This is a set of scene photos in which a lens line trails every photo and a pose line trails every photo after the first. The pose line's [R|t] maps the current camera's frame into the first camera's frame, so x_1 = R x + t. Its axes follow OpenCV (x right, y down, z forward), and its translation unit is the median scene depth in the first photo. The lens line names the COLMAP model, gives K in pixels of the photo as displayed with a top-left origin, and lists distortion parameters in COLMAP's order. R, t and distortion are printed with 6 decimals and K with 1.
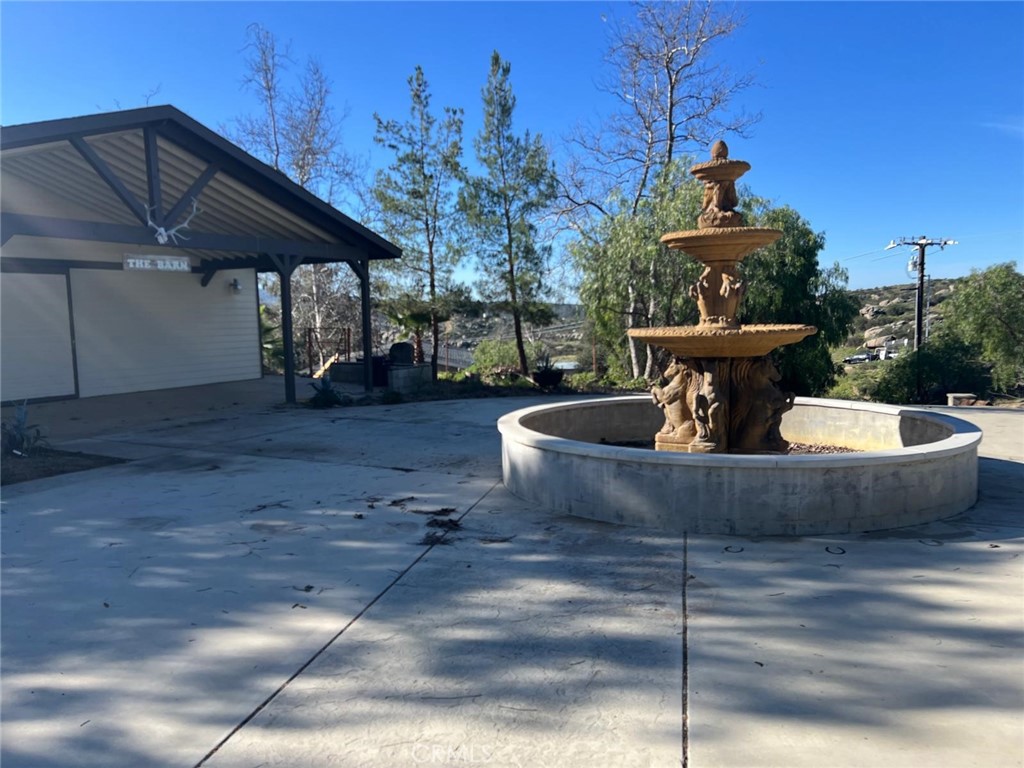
lens RADIAL K [[755.8, 0, 512.0], [0, 755.8, 384.0], [0, 0, 1]] dist [0.108763, -0.208629]
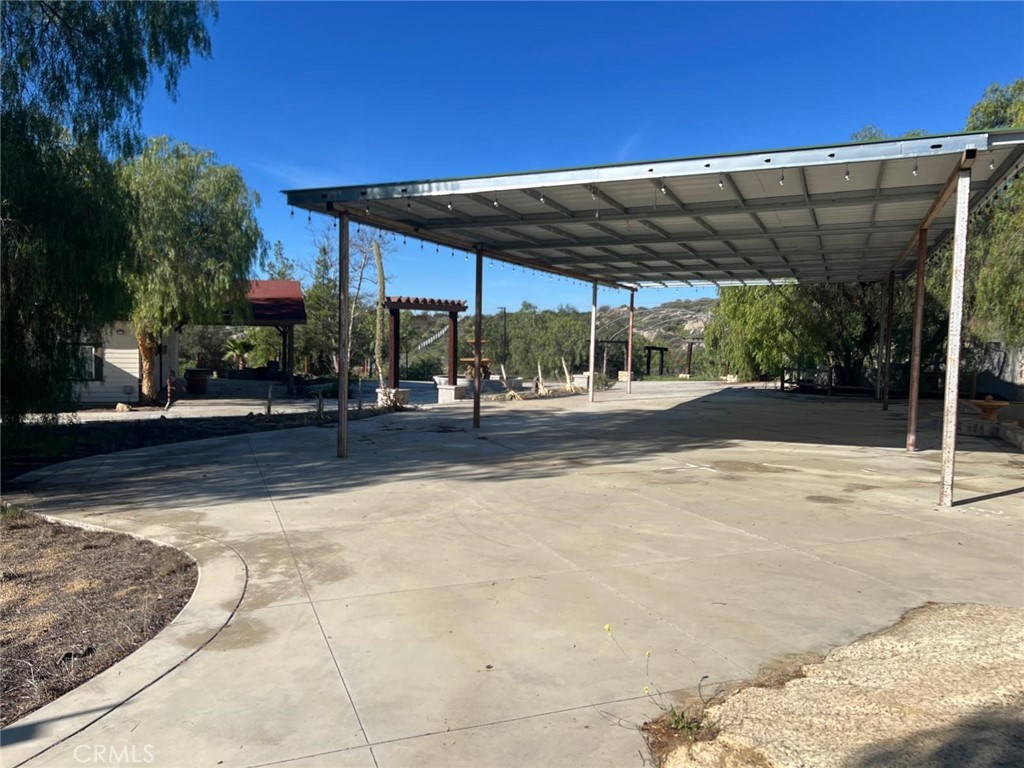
lens RADIAL K [[755.8, 0, 512.0], [0, 755.8, 384.0], [0, 0, 1]] dist [0.108763, -0.208629]
pose [[0.640434, -0.014796, 0.767871, -1.455571], [0.031548, 0.999477, -0.007053, 0.055825], [-0.767365, 0.028742, 0.640566, -1.005186]]
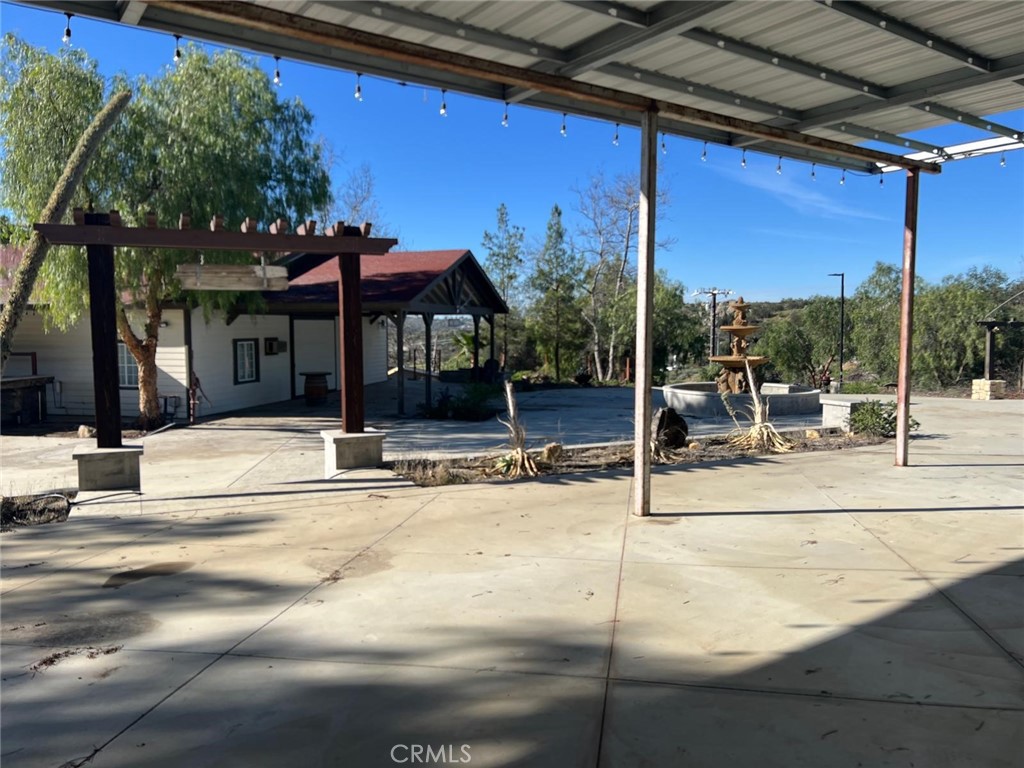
lens RADIAL K [[755.8, 0, 512.0], [0, 755.8, 384.0], [0, 0, 1]] dist [0.108763, -0.208629]
pose [[0.954523, -0.005572, 0.298087, -0.631090], [0.009721, 0.999875, -0.012436, 0.024825], [-0.297980, 0.014768, 0.954458, -0.680113]]
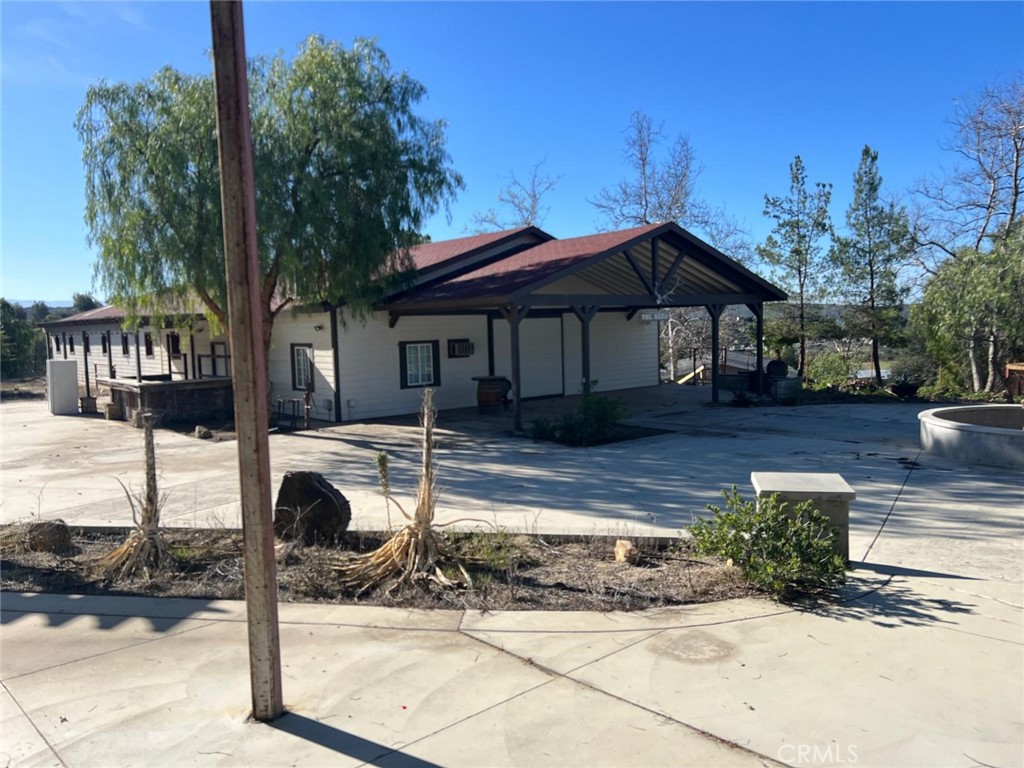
lens RADIAL K [[768.2, 0, 512.0], [0, 768.2, 384.0], [0, 0, 1]] dist [0.036772, -0.025761]
pose [[0.943242, 0.017881, -0.331623, -0.138415], [-0.019880, 0.999799, -0.002636, -0.000926], [0.331510, 0.009079, 0.943408, -0.446310]]
